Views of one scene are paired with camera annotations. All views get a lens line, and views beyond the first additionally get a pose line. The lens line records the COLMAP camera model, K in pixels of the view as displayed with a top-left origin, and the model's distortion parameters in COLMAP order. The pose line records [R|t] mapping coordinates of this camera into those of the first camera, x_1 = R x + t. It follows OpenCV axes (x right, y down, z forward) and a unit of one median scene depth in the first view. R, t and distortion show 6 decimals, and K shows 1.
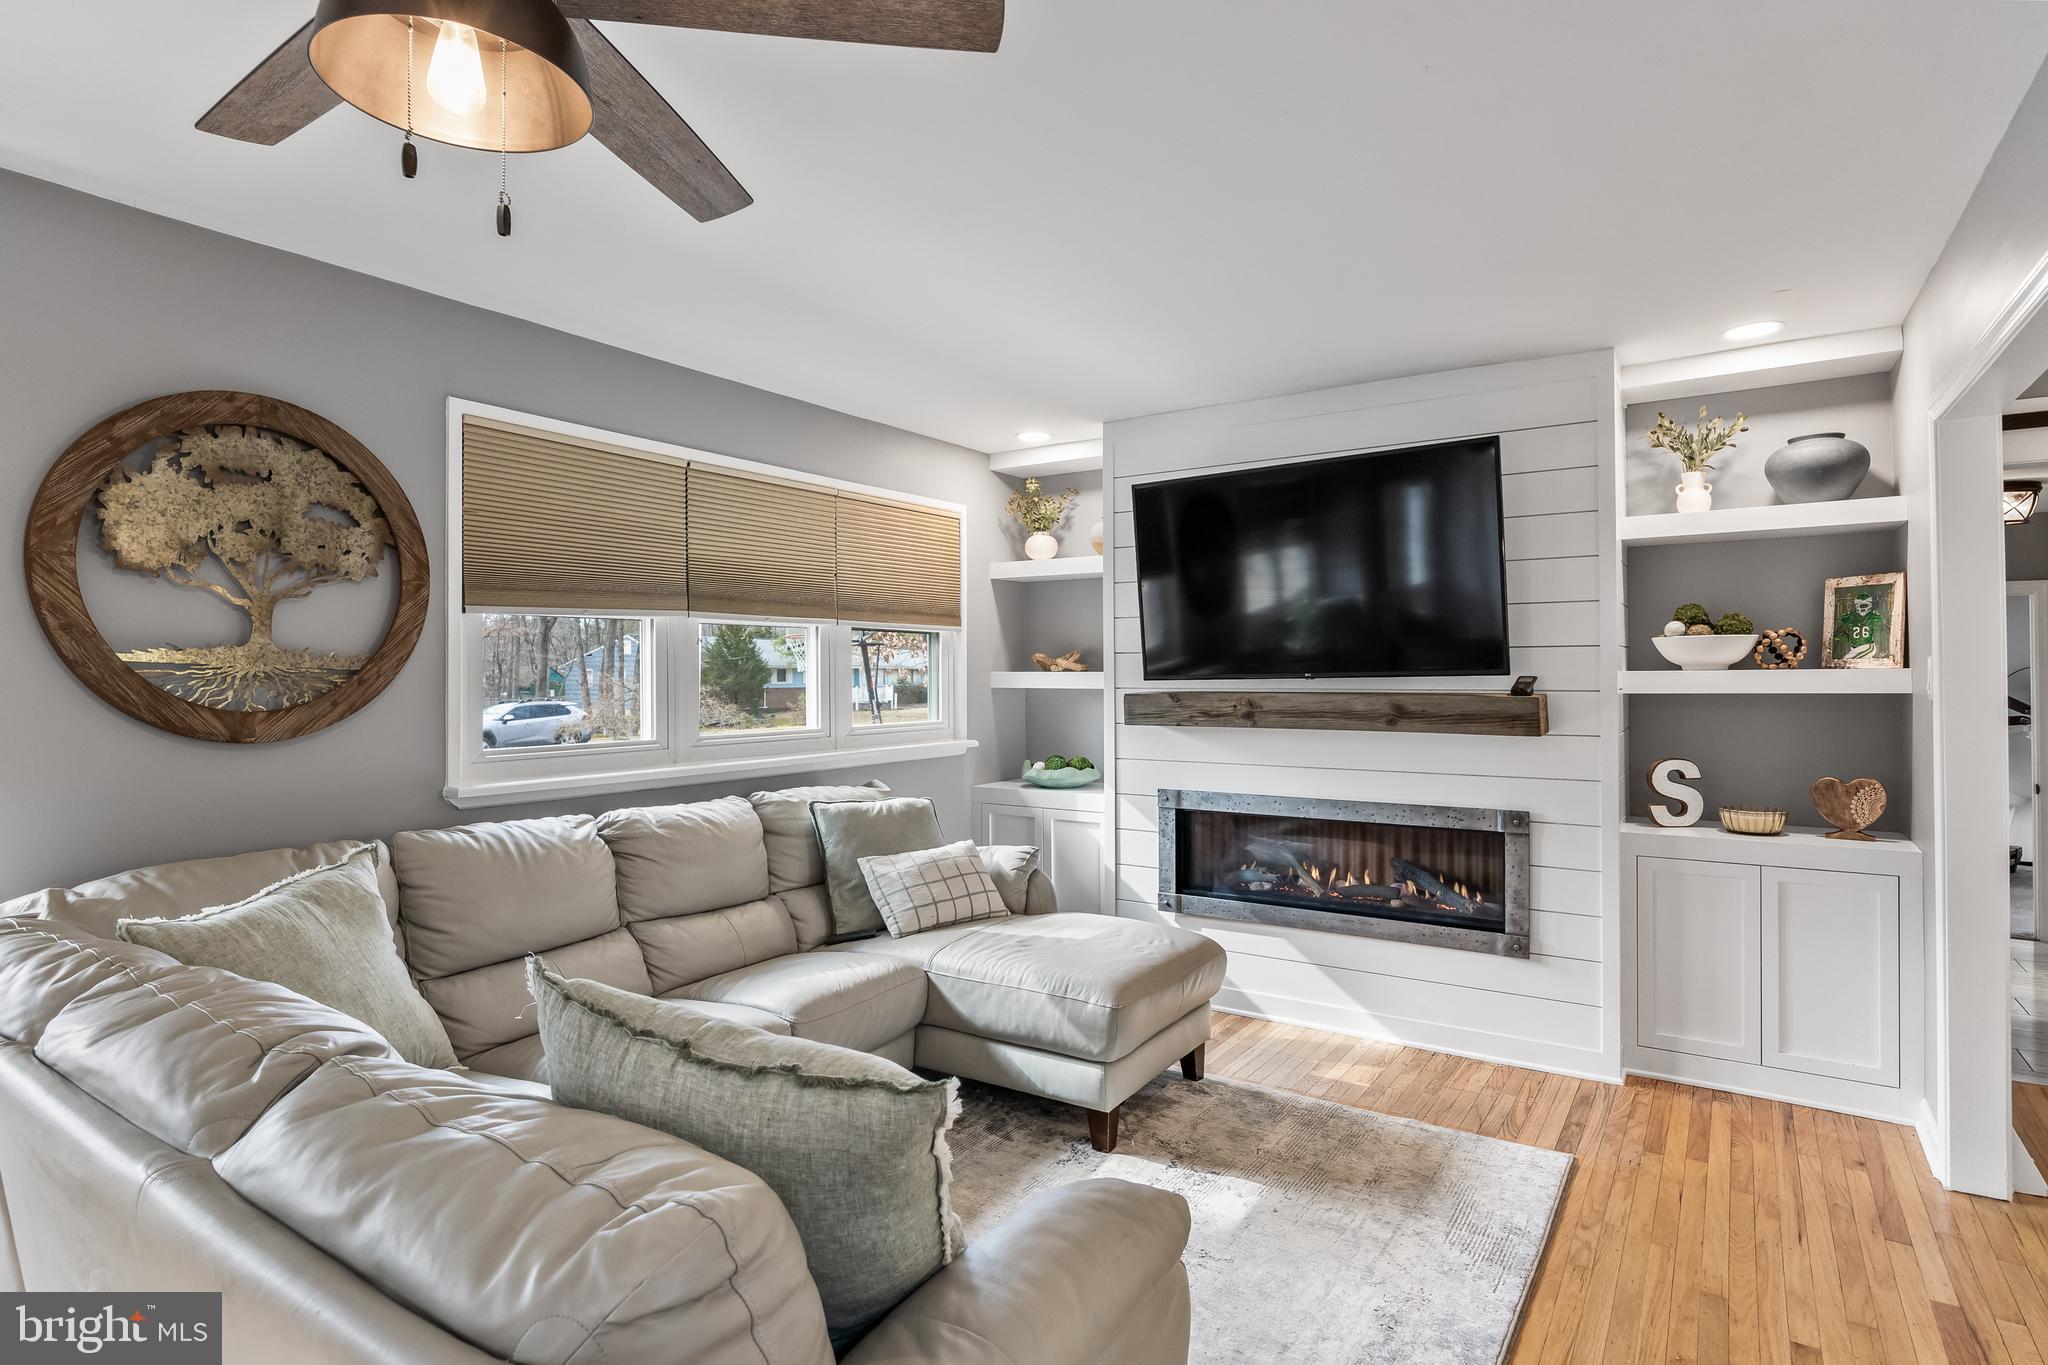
lens RADIAL K [[1078.6, 0, 1018.0], [0, 1078.6, 671.2], [0, 0, 1]] dist [-0.007017, -0.000360]
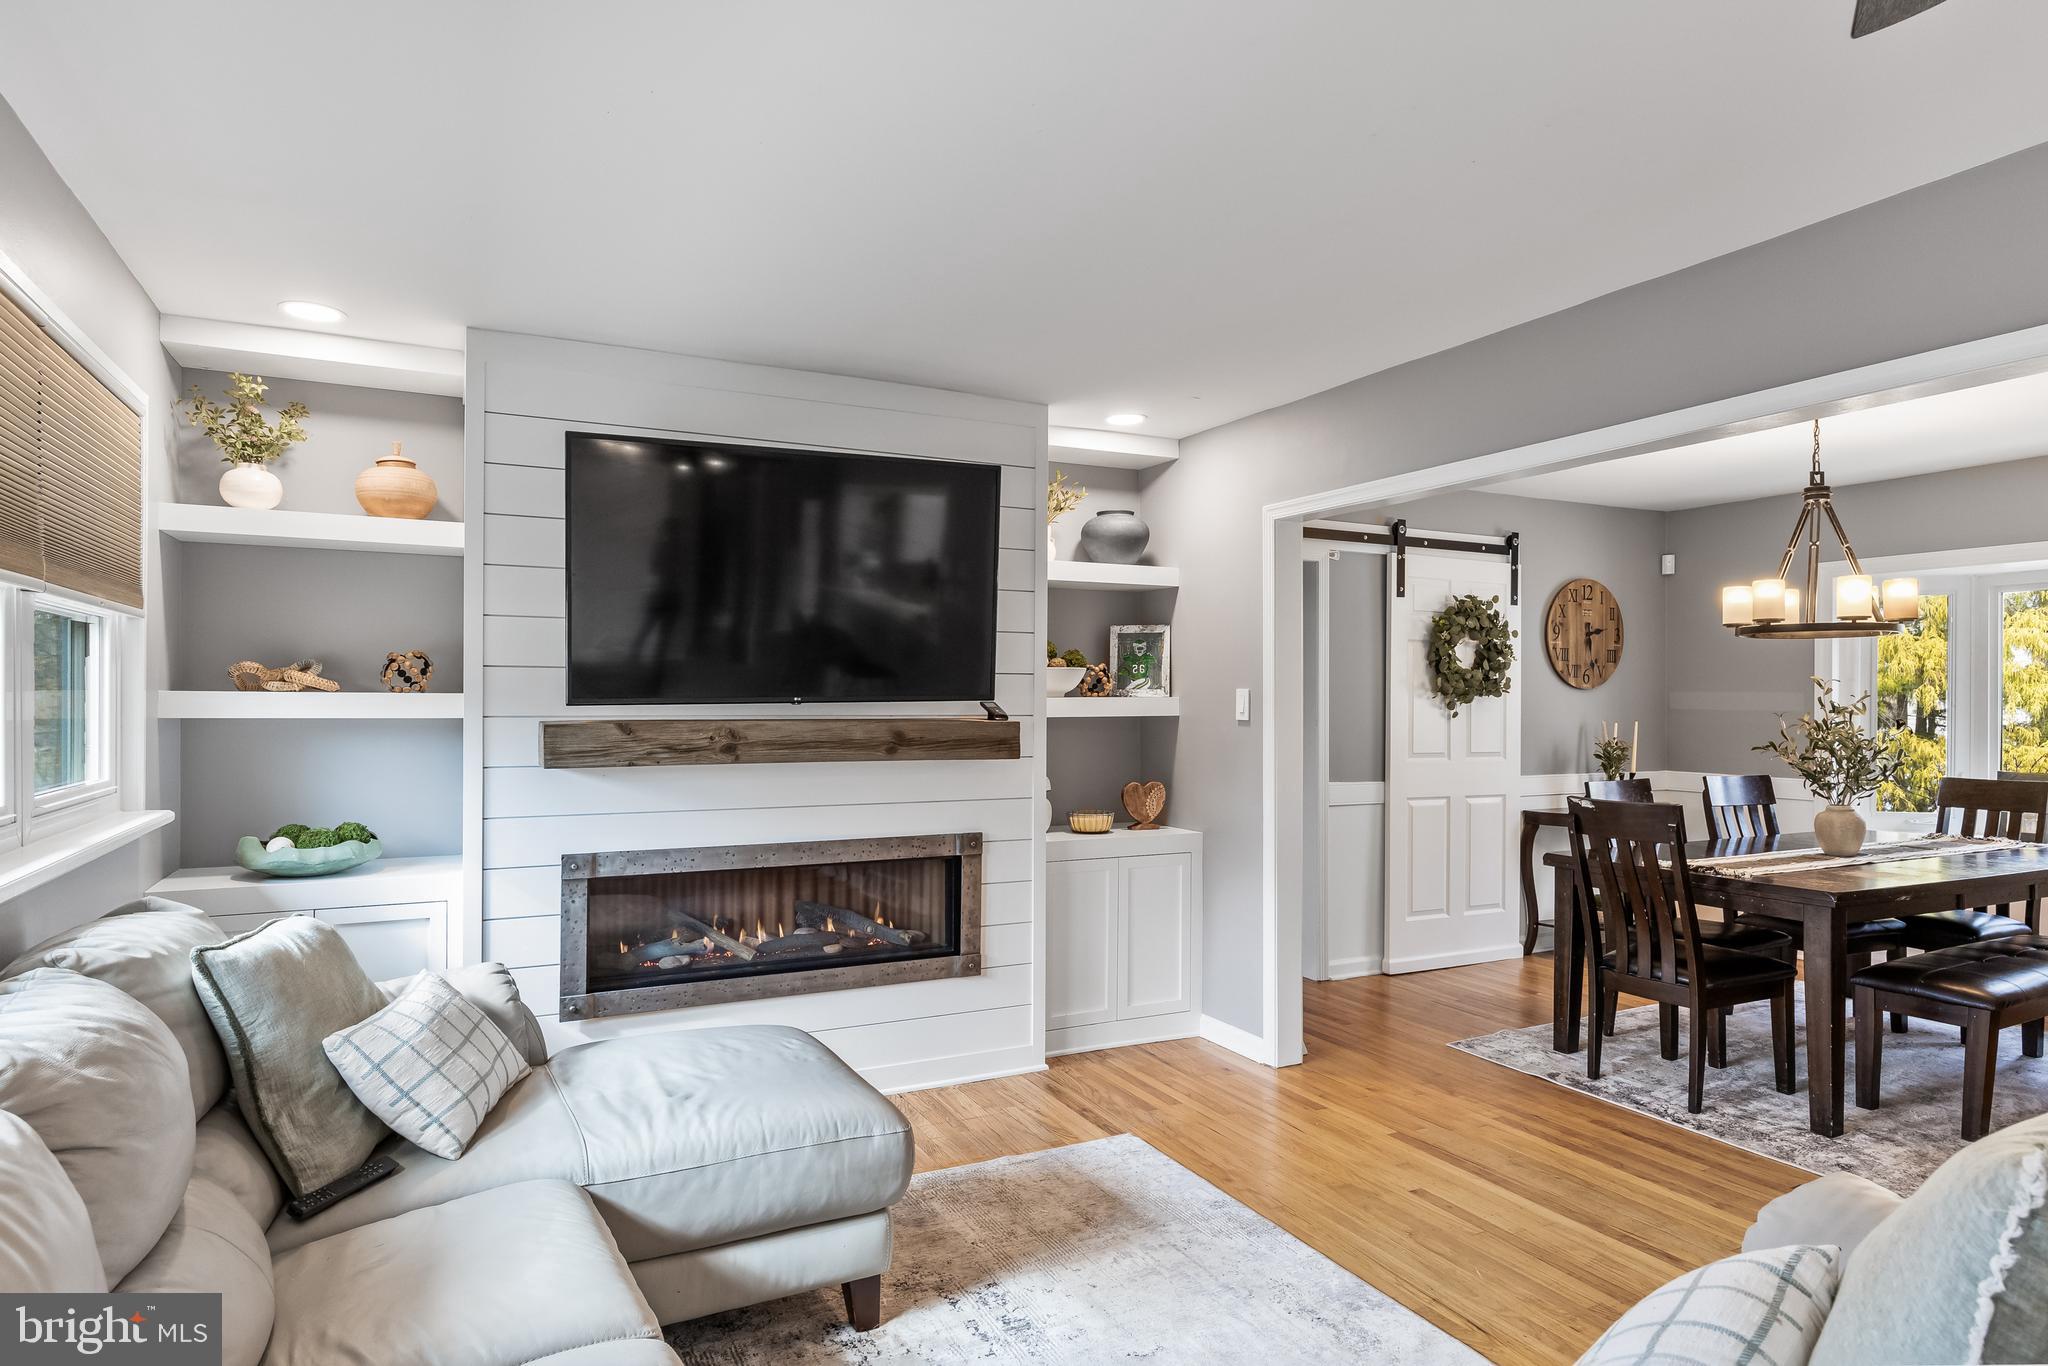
lens RADIAL K [[1150.4, 0, 1022.9], [0, 1150.4, 698.9], [0, 0, 1]] dist [-0.000147, 0.000155]
pose [[0.490659, 0.006957, 0.871324, -0.474350], [-0.006881, 0.999968, -0.004109, 0.006365], [-0.871324, -0.003980, 0.490692, 0.425087]]
